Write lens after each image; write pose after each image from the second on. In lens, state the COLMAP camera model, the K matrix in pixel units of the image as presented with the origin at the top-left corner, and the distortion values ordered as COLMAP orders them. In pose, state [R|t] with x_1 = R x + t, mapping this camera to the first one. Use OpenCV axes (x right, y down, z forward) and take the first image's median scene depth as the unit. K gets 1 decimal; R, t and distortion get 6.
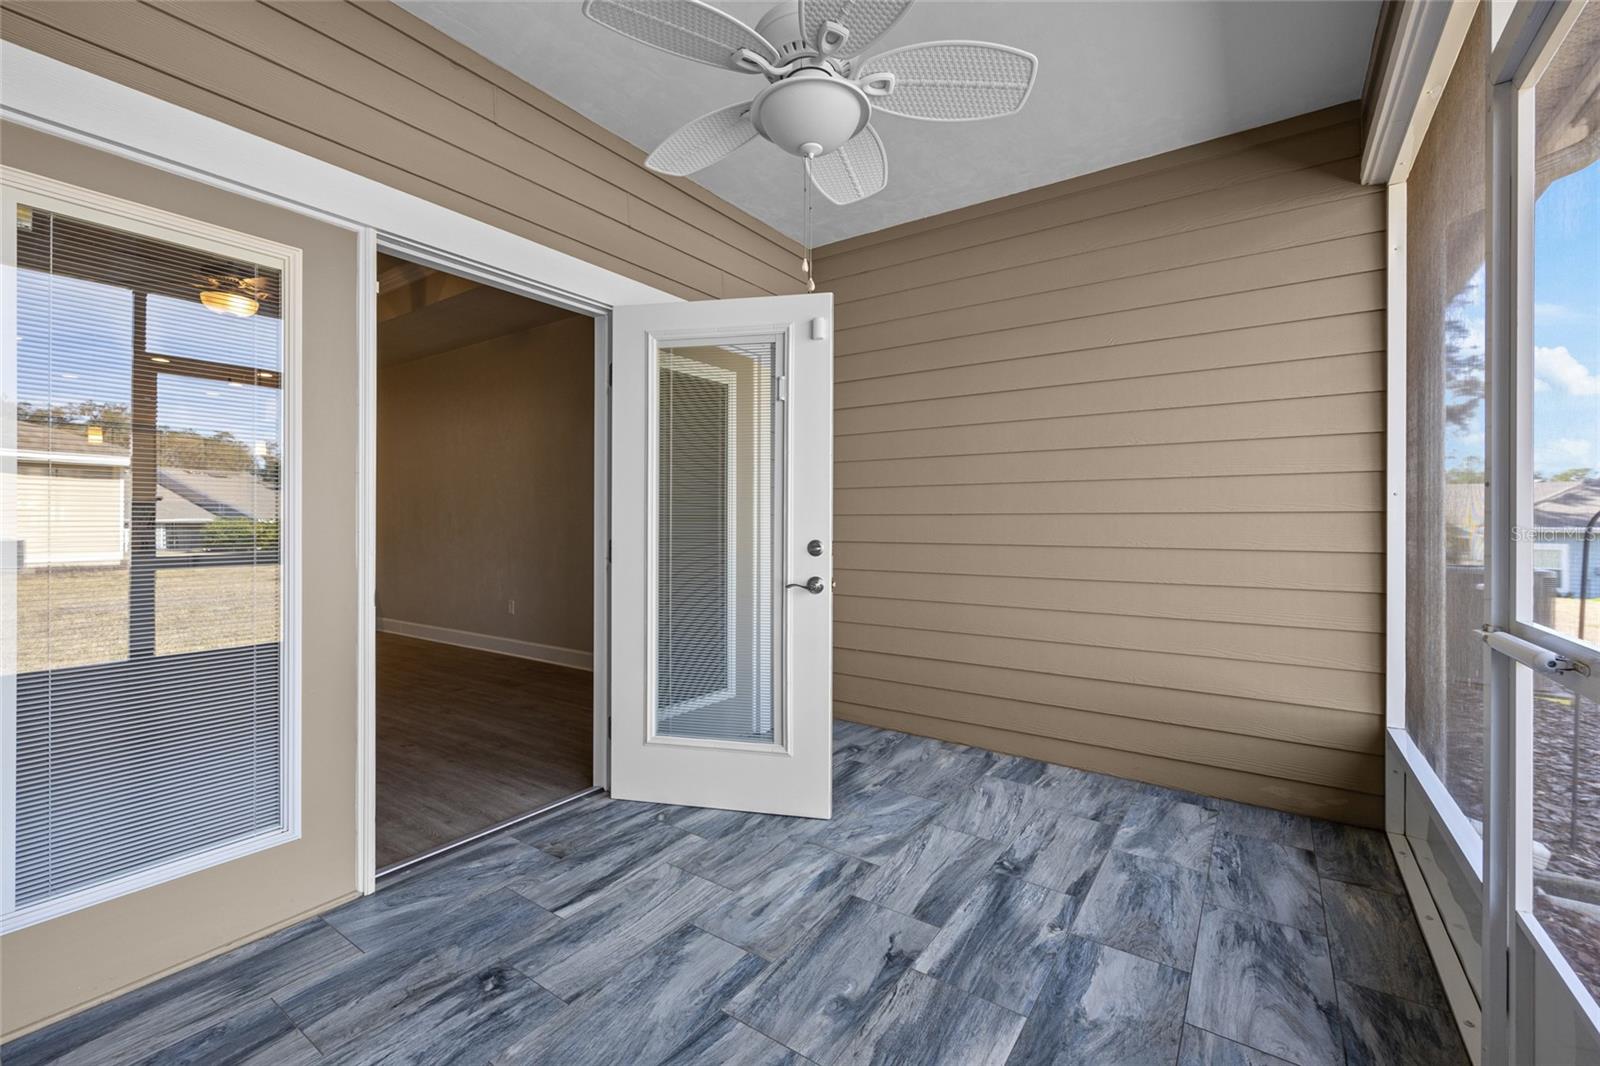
lens RADIAL K [[670.8, 0, 798.5], [0, 670.8, 525.5], [0, 0, 1]] dist [0.017453, 0.000082]
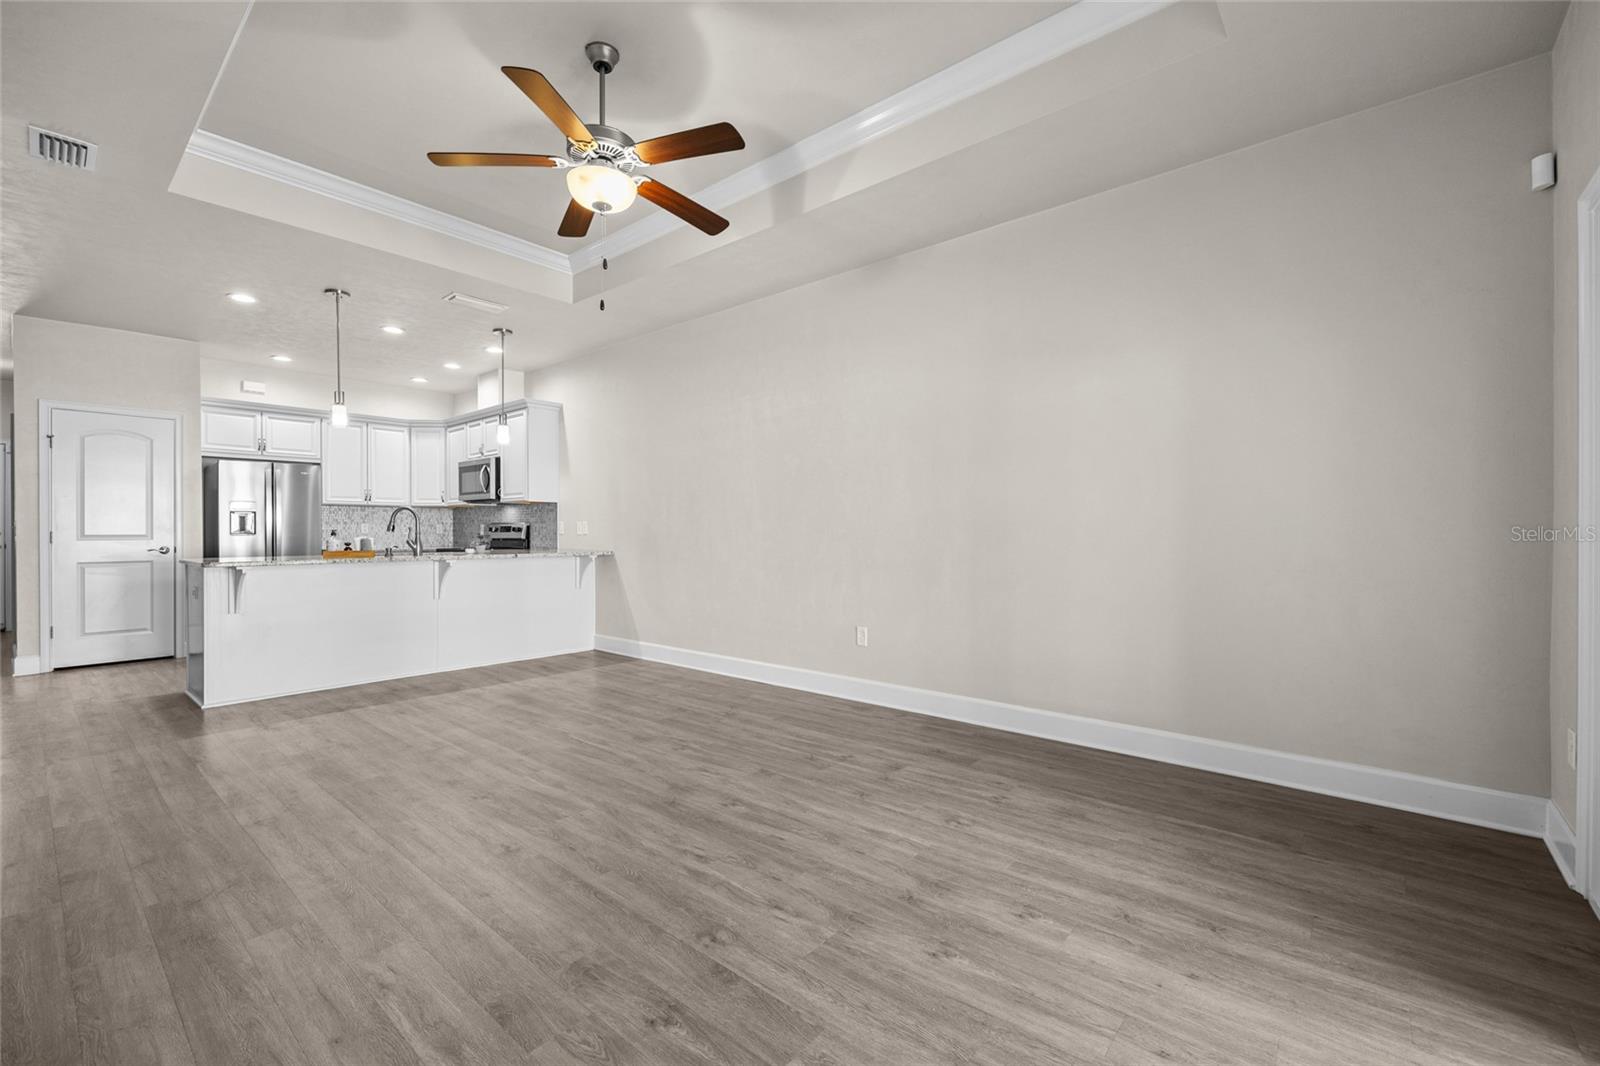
lens RADIAL K [[669.0, 0, 787.3], [0, 669.0, 532.0], [0, 0, 1]] dist [-0.004142, 0.000900]
pose [[0.994703, -0.005268, -0.102660, -0.678434], [0.005268, 0.999986, -0.000279, 0.010988], [0.102660, -0.000264, 0.994716, 0.413834]]
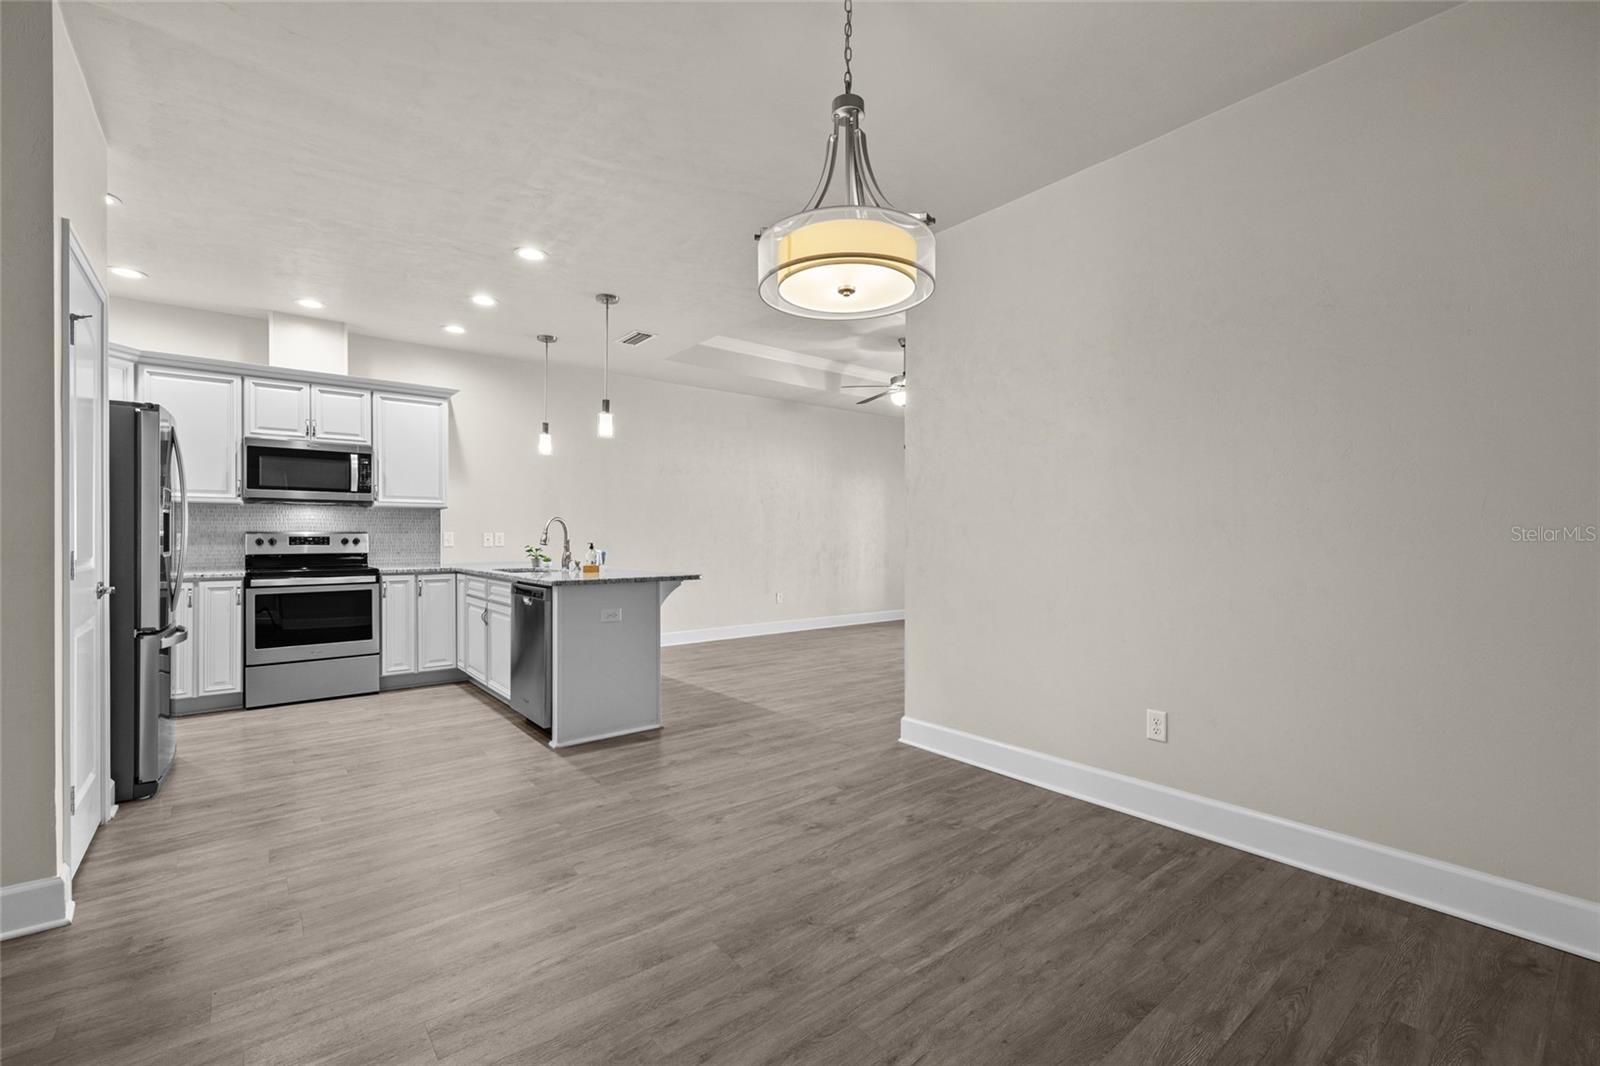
lens RADIAL K [[669.0, 0, 800.4], [0, 669.0, 540.0], [0, 0, 1]] dist [-0.004142, 0.000900]
pose [[0.272832, -0.007704, 0.962031, -2.817115], [0.002329, 0.999970, 0.007347, -0.012666], [-0.962059, 0.000237, 0.272842, 0.932763]]
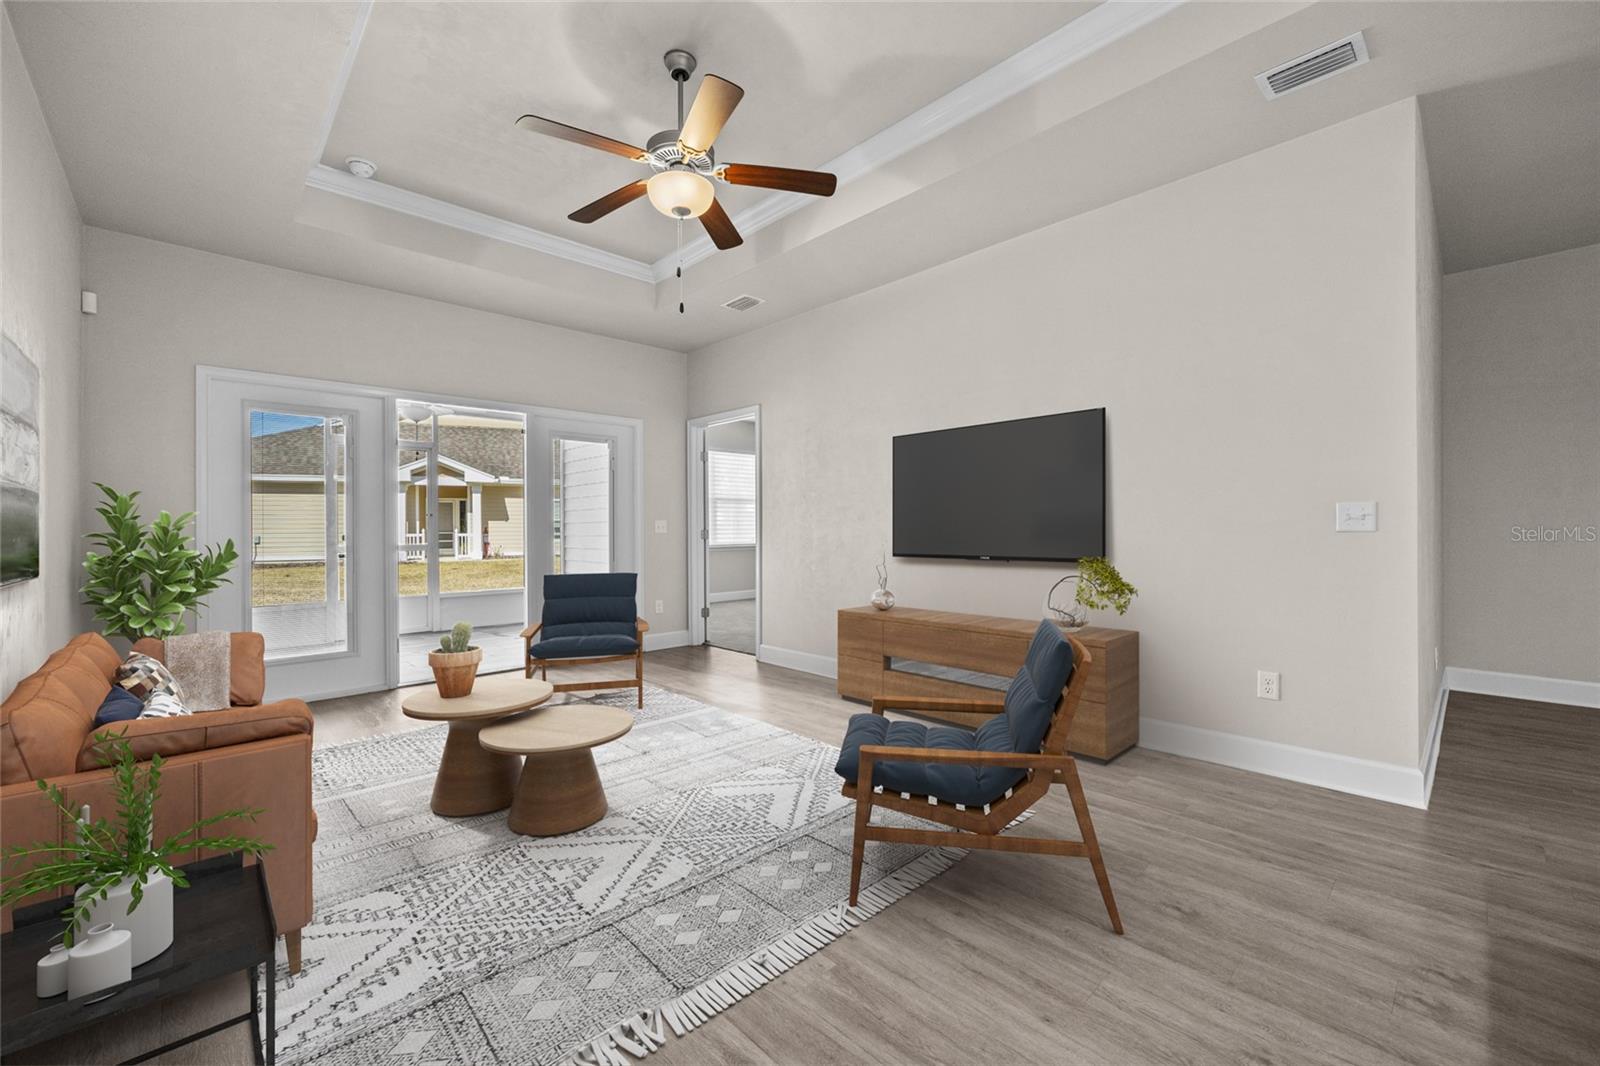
lens RADIAL K [[647.8, 0, 795.0], [0, 647.8, 526.4], [0, 0, 1]] dist [-0.001552, -0.000436]
pose [[-0.978668, 0.003794, 0.205412, -1.255662], [0.003776, 0.999993, -0.000482, 0.005342], [-0.205413, 0.000304, -0.978675, 1.881073]]
